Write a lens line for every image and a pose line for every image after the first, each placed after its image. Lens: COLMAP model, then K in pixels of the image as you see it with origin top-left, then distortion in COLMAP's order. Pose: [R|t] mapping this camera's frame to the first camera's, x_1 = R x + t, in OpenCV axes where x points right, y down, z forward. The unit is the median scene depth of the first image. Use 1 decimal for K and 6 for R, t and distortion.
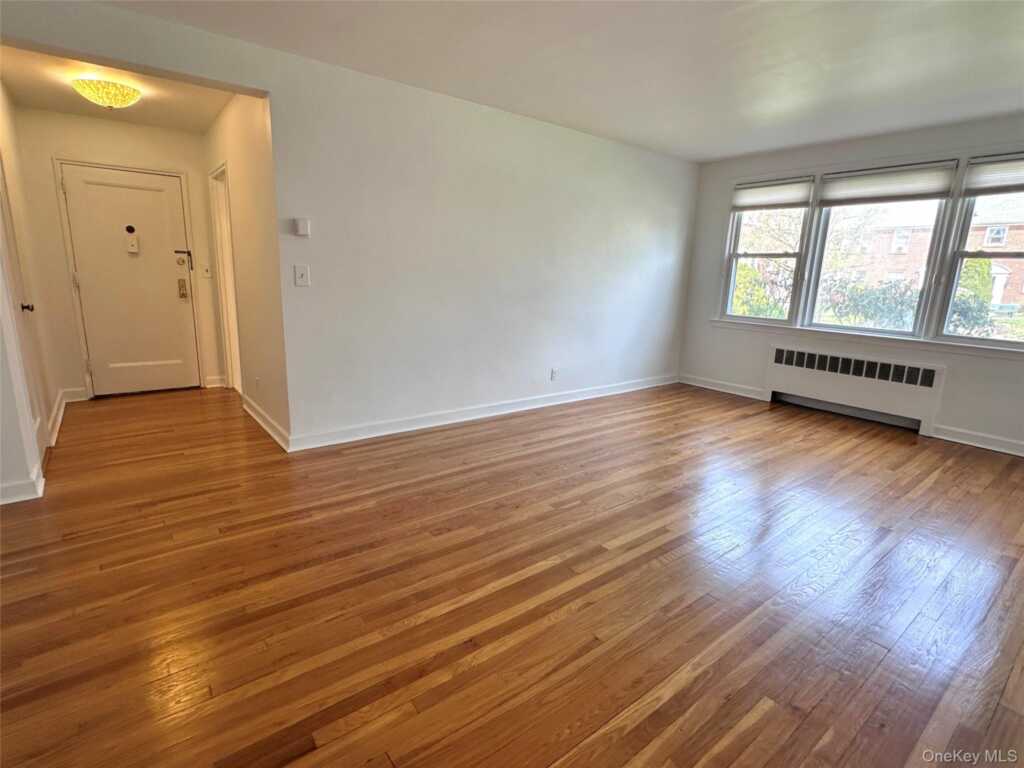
lens RADIAL K [[501.6, 0, 515.0], [0, 501.6, 386.9], [0, 0, 1]] dist [0.023825, 0.000184]
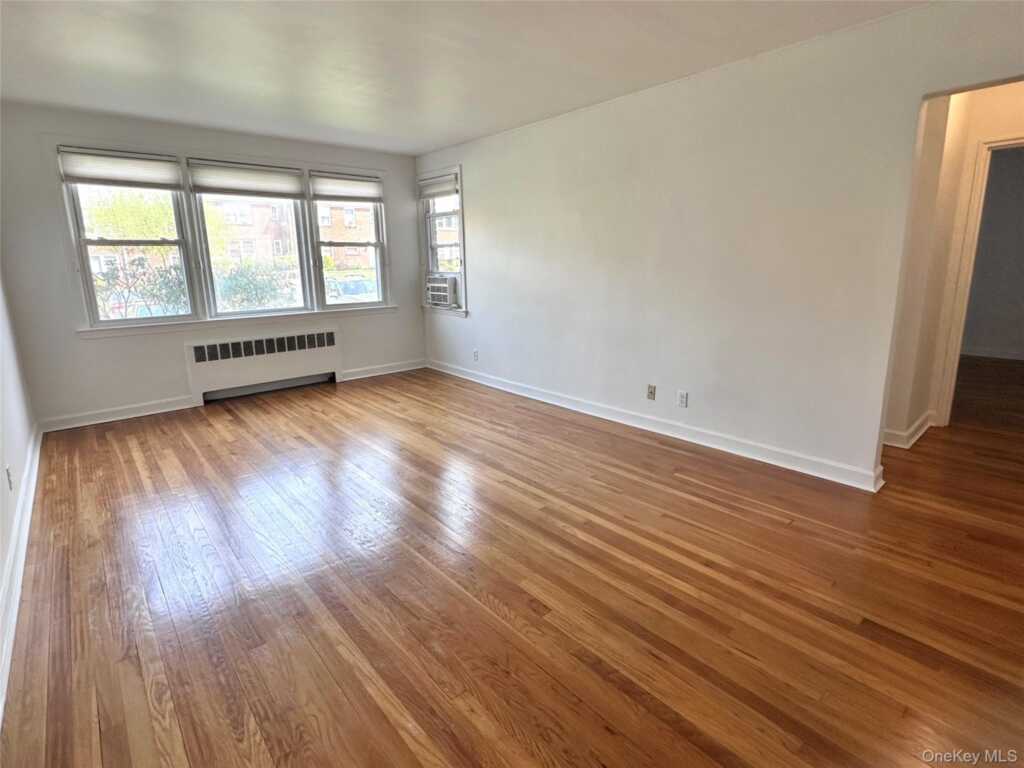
lens RADIAL K [[508.0, 0, 514.0], [0, 508.0, 375.1], [0, 0, 1]] dist [-0.011042, -0.000316]
pose [[-0.044161, -0.253678, 0.966280, -0.442916], [0.242745, 0.935512, 0.256695, -0.139695], [-0.969084, 0.245896, 0.020266, 0.513040]]
